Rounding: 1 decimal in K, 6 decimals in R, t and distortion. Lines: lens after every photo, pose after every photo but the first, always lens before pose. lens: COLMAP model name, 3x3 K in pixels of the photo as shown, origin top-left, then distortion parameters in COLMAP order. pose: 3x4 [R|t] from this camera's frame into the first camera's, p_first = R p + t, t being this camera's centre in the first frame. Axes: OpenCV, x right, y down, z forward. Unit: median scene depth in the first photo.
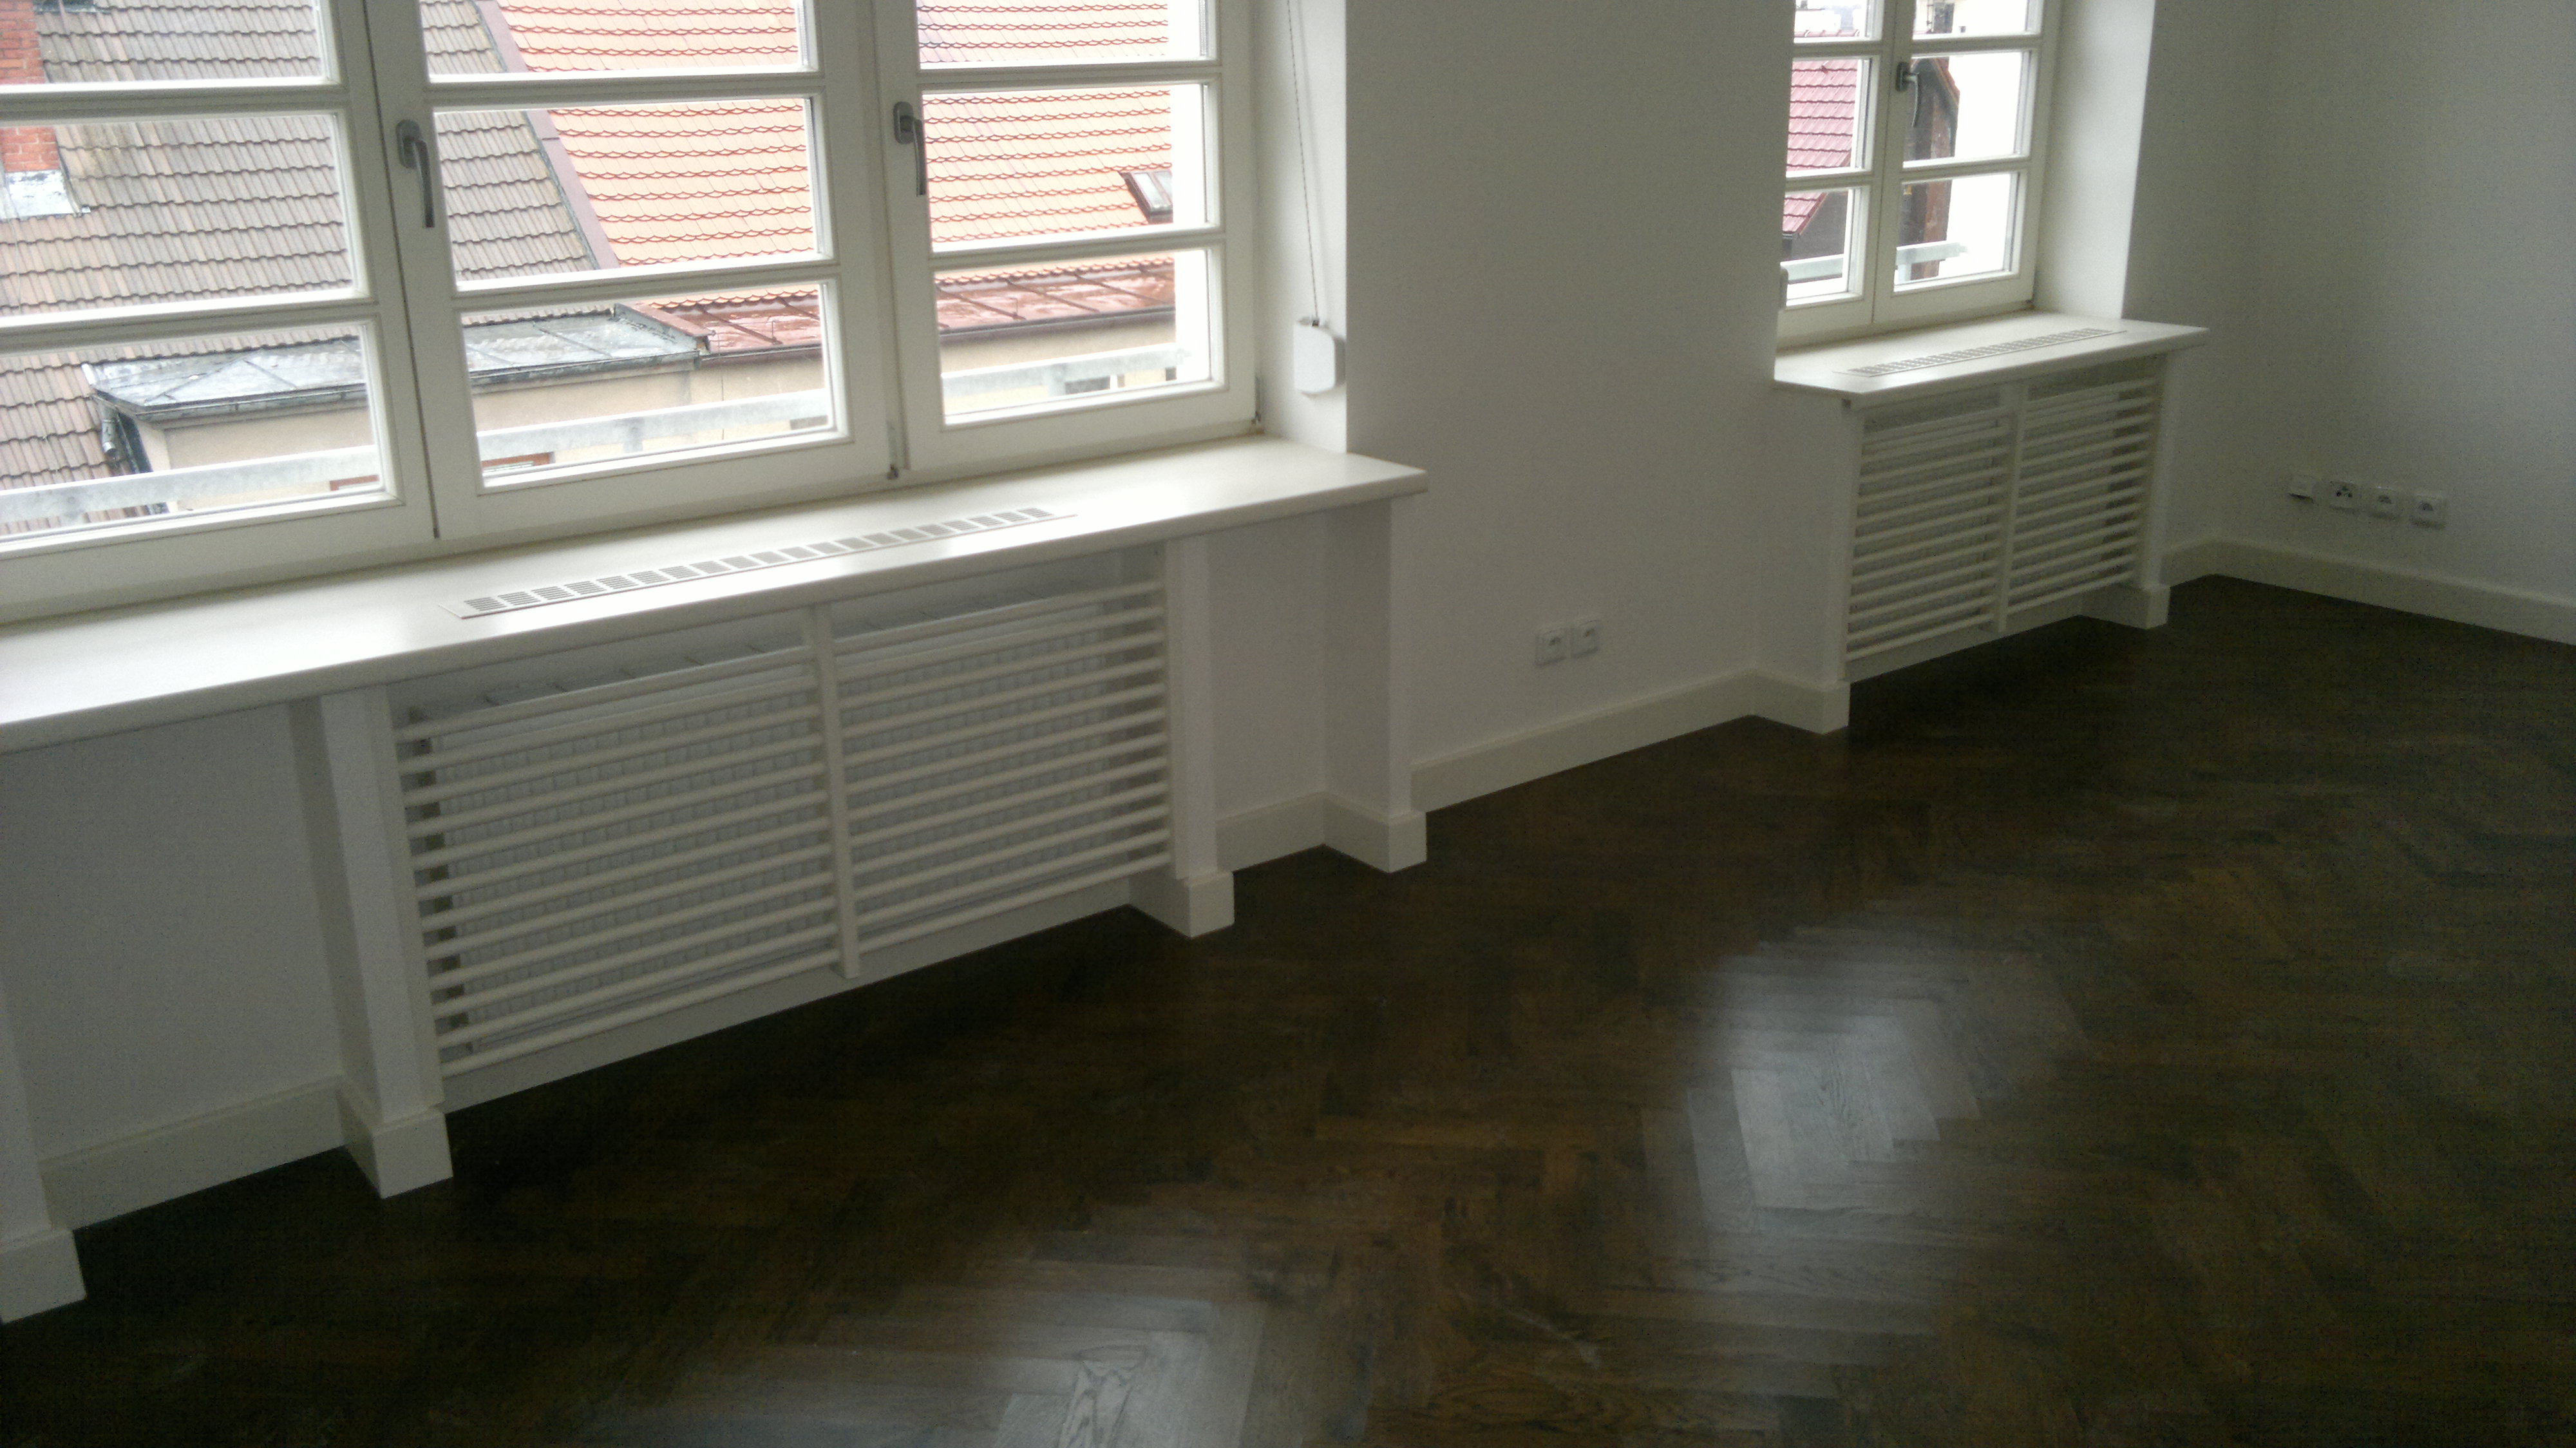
lens RADIAL K [[2071.9, 0, 1288.0], [0, 2071.9, 724.0], [0, 0, 1]] dist [0.055965, -0.220631]
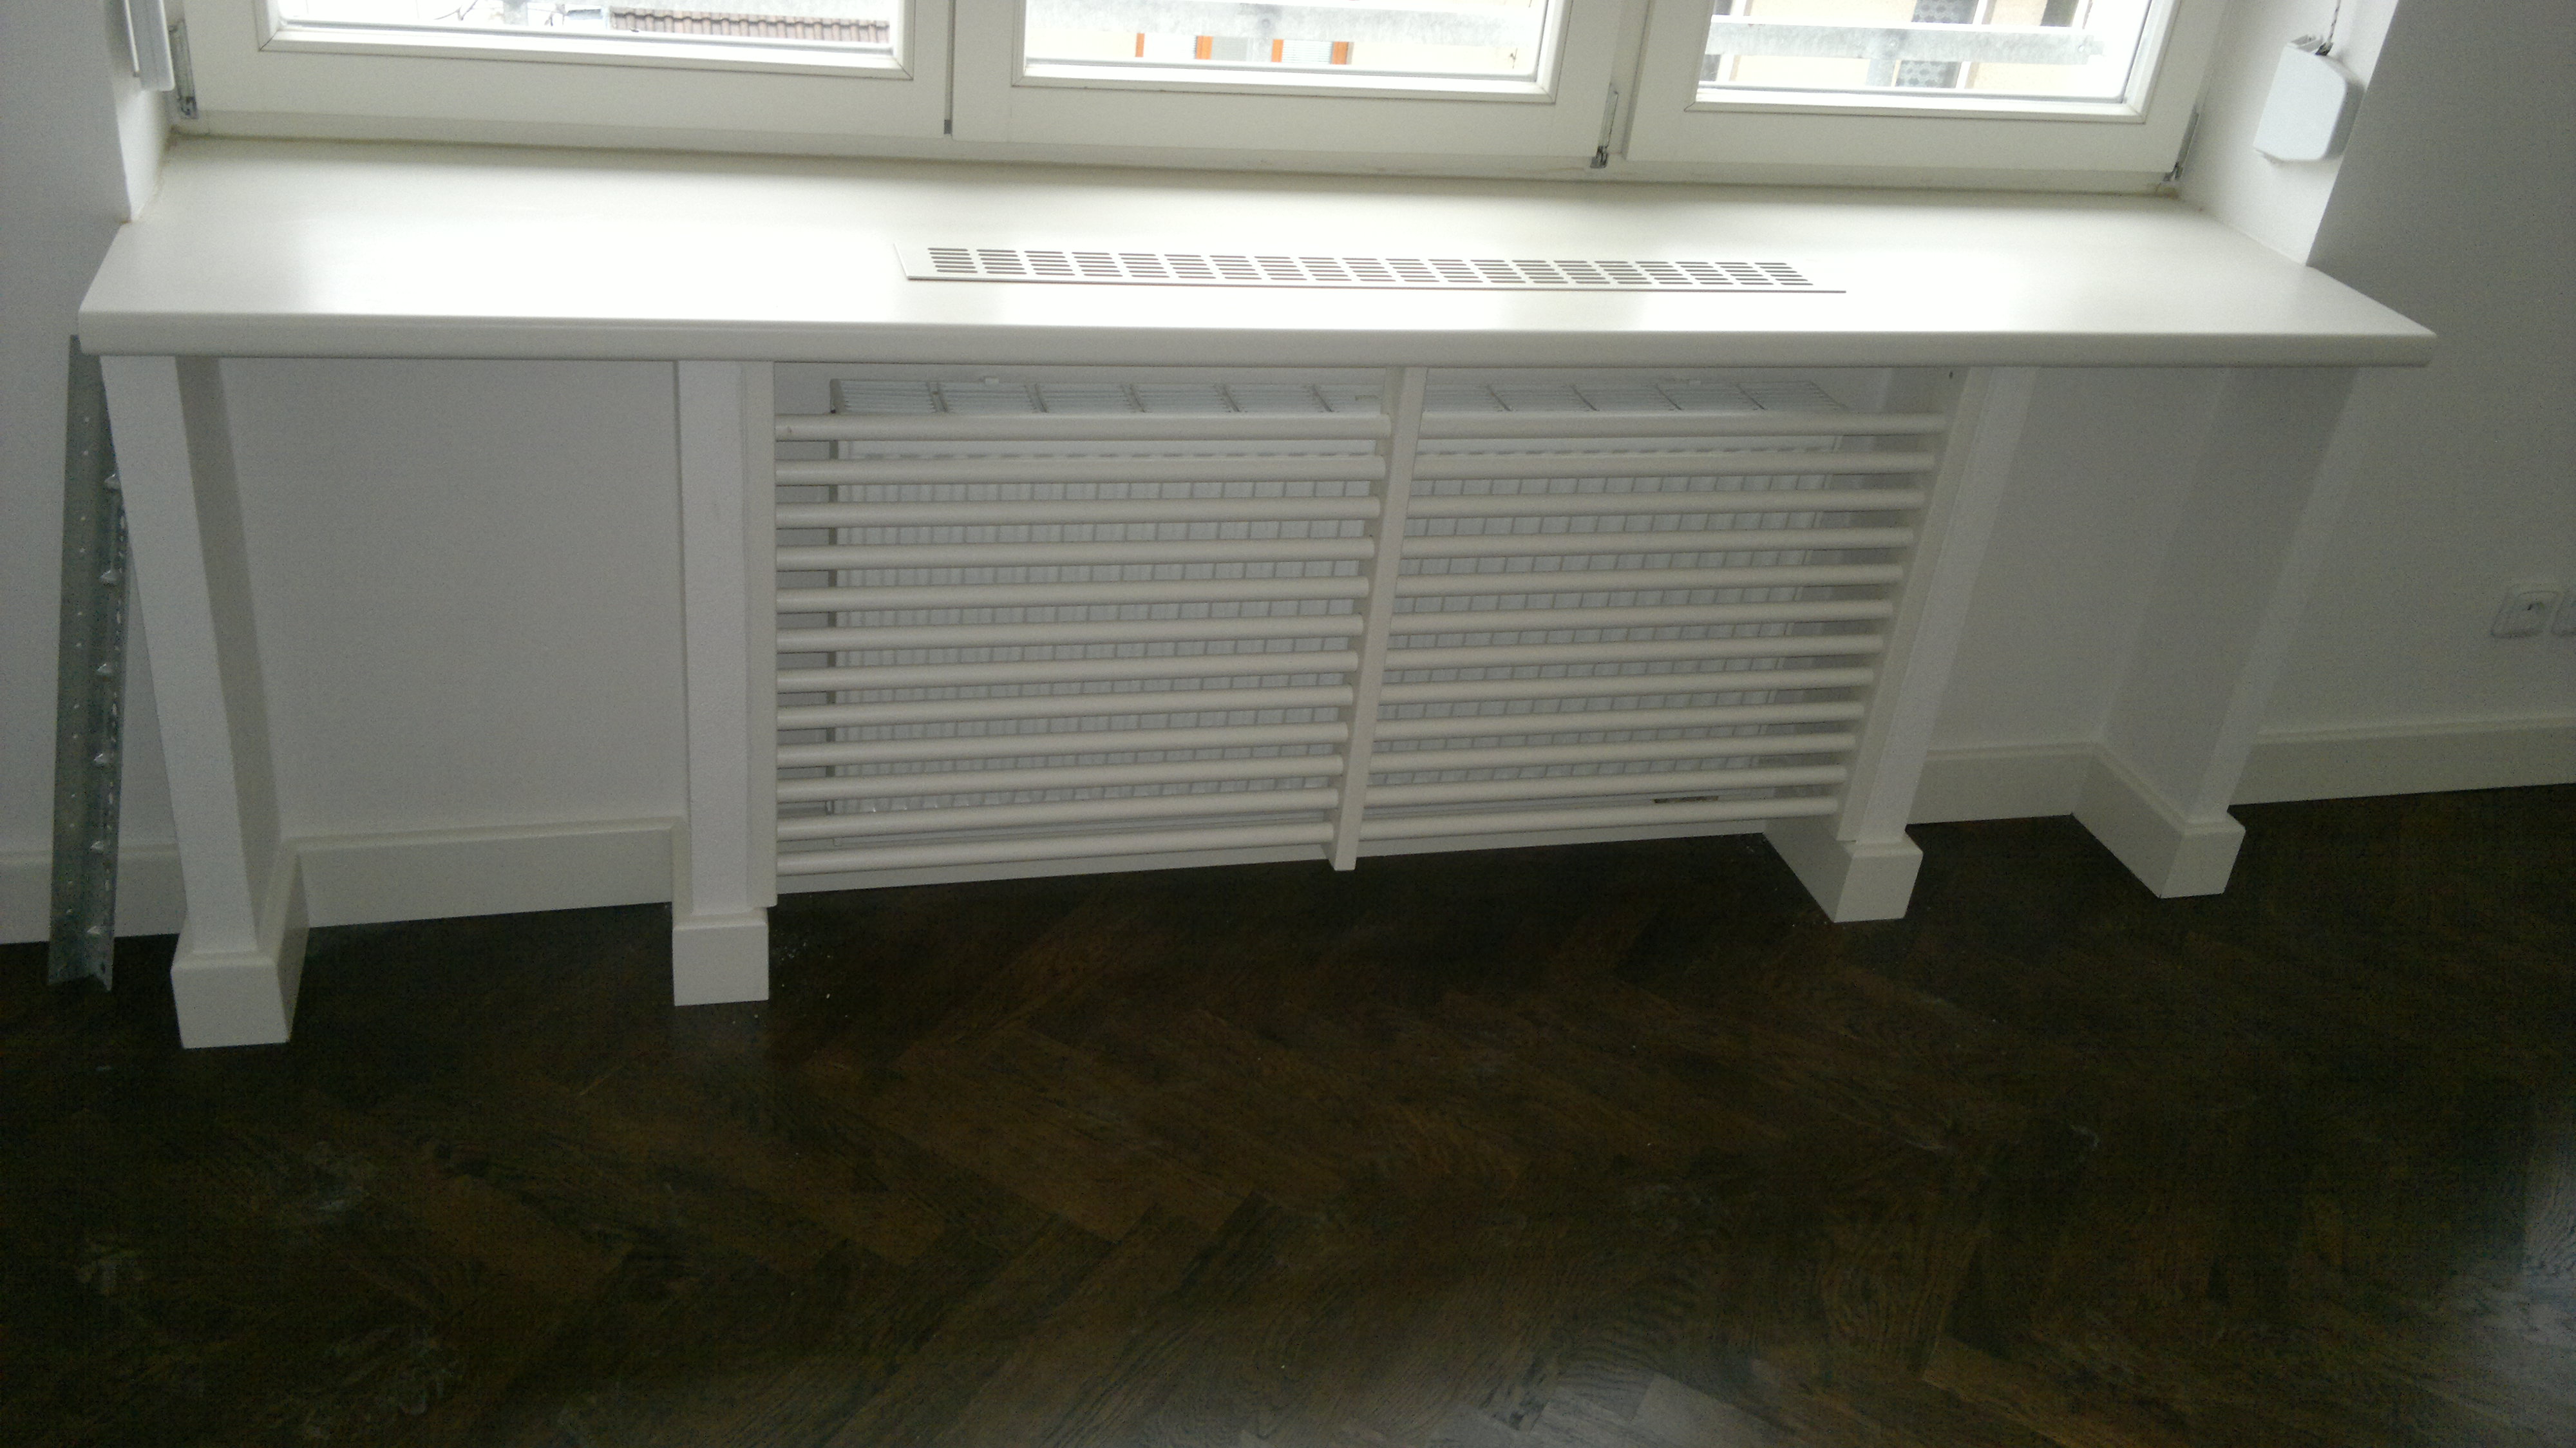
lens RADIAL K [[2176.9, 0, 1288.0], [0, 2176.9, 724.0], [0, 0, 1]] dist [0.146921, -0.266865]
pose [[0.914577, 0.288572, -0.283328, -0.025087], [-0.233059, 0.948648, 0.213895, -0.075717], [0.330503, -0.129591, 0.934866, 0.264783]]
